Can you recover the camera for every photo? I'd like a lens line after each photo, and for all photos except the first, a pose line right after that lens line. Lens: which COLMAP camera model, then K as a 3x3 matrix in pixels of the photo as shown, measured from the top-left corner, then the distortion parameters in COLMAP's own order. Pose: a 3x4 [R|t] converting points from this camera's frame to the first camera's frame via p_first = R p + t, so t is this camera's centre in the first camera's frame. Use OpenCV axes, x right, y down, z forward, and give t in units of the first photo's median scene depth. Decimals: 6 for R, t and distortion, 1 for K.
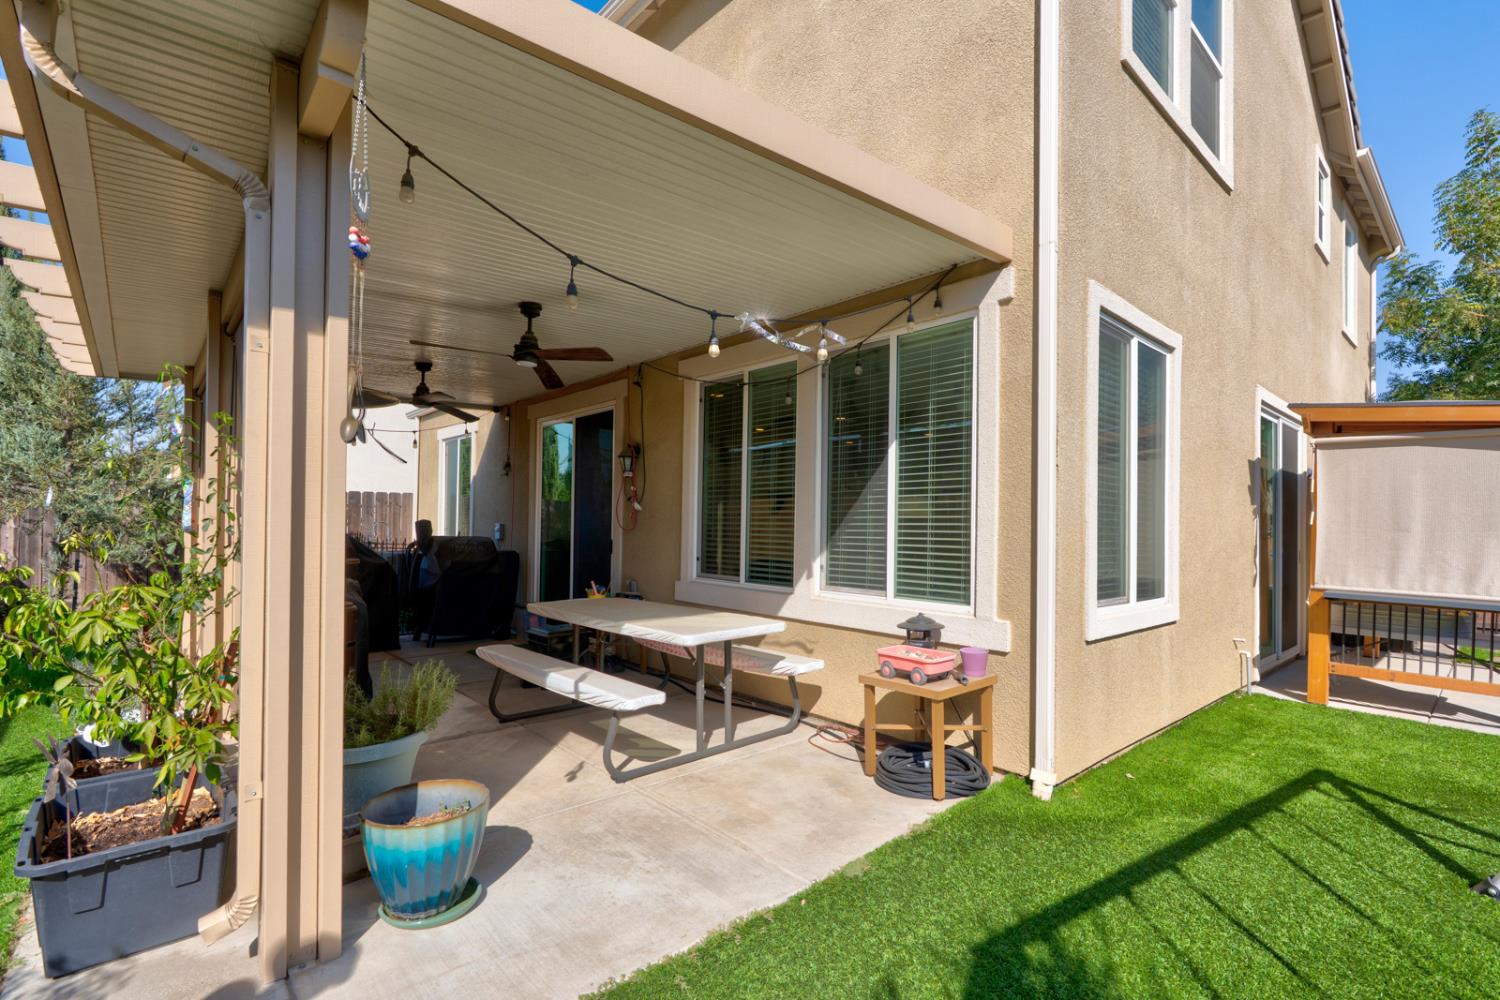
lens RADIAL K [[686.9, 0, 752.6], [0, 686.9, 505.5], [0, 0, 1]] dist [-0.003221, -0.000230]
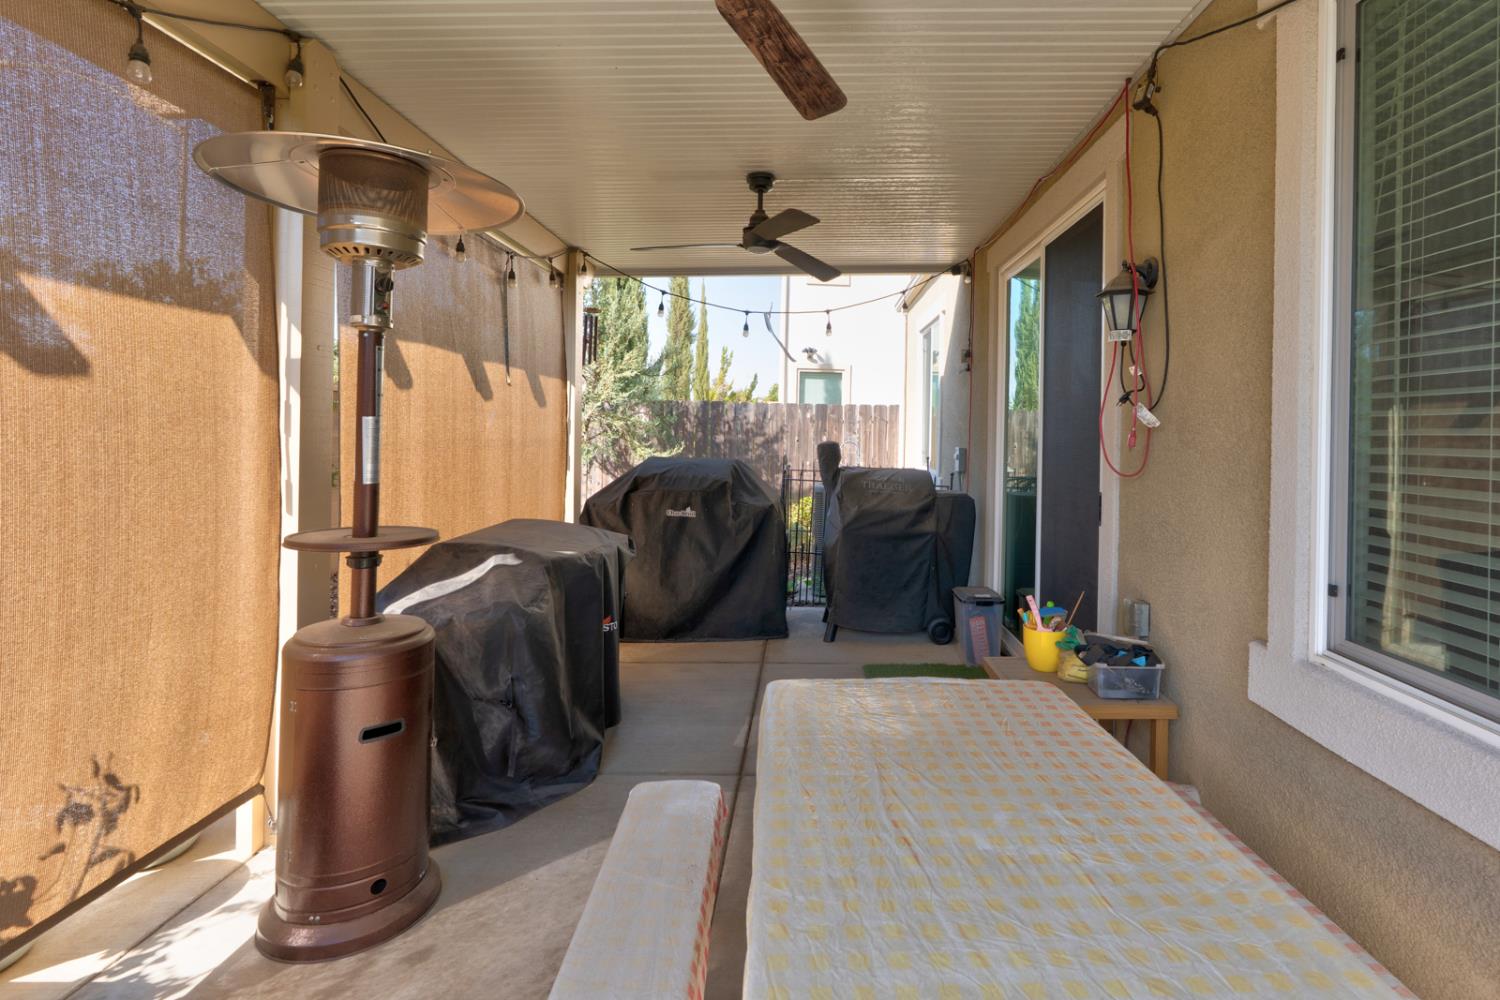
lens RADIAL K [[721.7, 0, 803.7], [0, 721.7, 428.3], [0, 0, 1]] dist [-0.001190, -0.000042]
pose [[0.739532, 0.000957, -0.673121, -0.028932], [0.005727, 0.999954, 0.007714, 0.002745], [0.673097, -0.009560, 0.739492, 0.456760]]
